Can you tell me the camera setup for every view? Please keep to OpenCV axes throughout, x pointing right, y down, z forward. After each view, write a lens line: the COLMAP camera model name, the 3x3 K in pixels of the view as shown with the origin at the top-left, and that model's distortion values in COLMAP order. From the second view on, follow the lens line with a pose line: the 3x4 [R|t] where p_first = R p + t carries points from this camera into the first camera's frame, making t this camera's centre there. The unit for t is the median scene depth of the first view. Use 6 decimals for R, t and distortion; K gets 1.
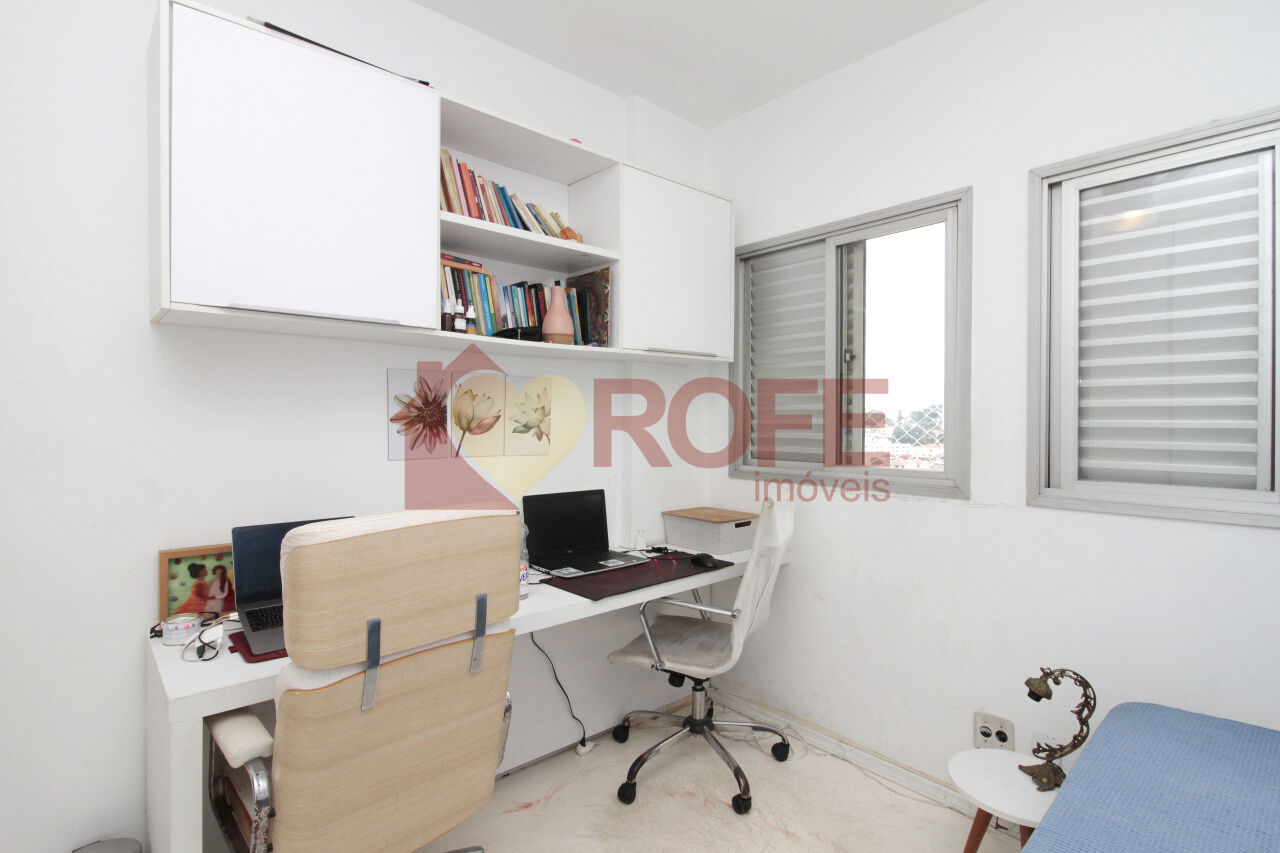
lens RADIAL K [[624.8, 0, 640.1], [0, 624.8, 418.5], [0, 0, 1]] dist [-0.002230, -0.000658]
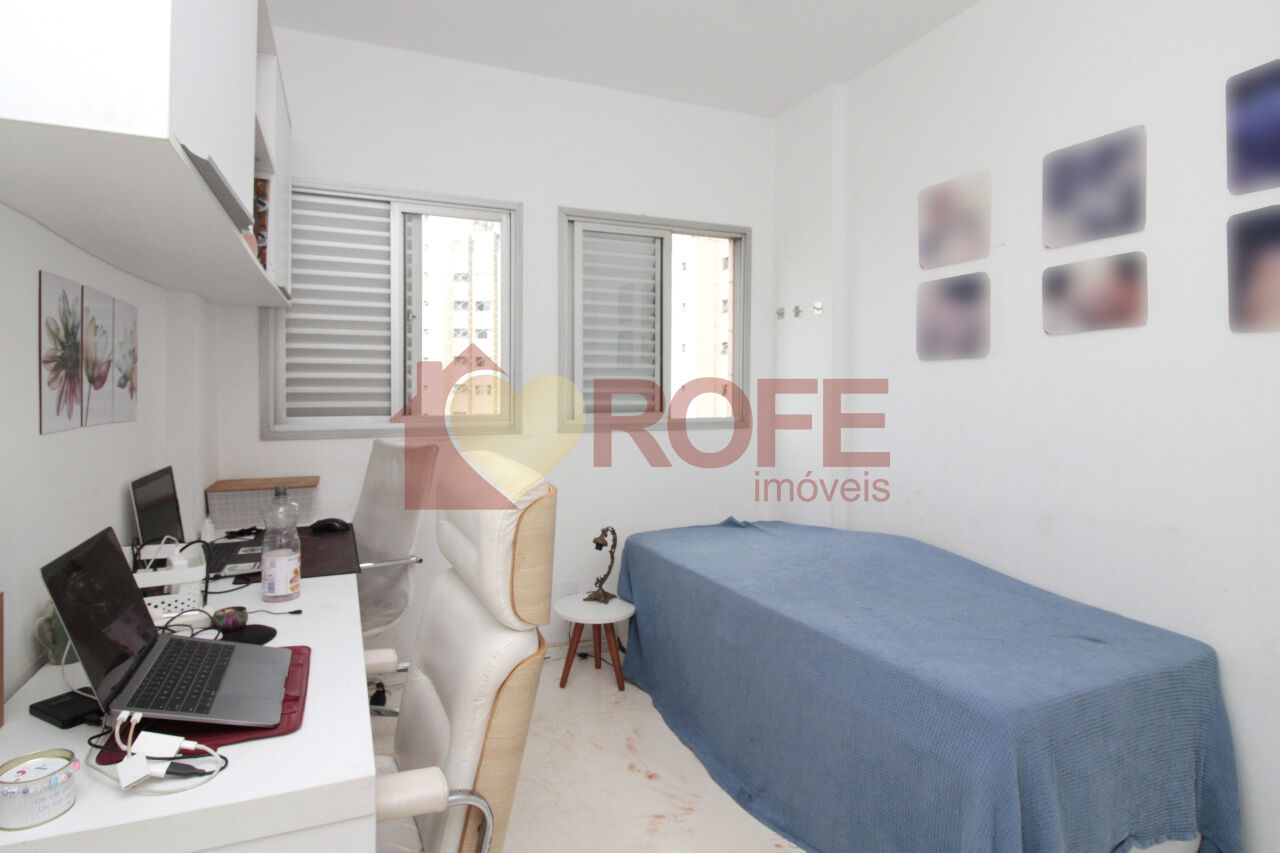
lens RADIAL K [[681.7, 0, 655.4], [0, 681.7, 378.0], [0, 0, 1]] dist [-0.000323, -0.001044]
pose [[0.292820, 0.007223, 0.956140, -0.819434], [-0.005114, 0.999969, -0.005988, 0.017006], [-0.956154, -0.003136, 0.292848, 0.292223]]
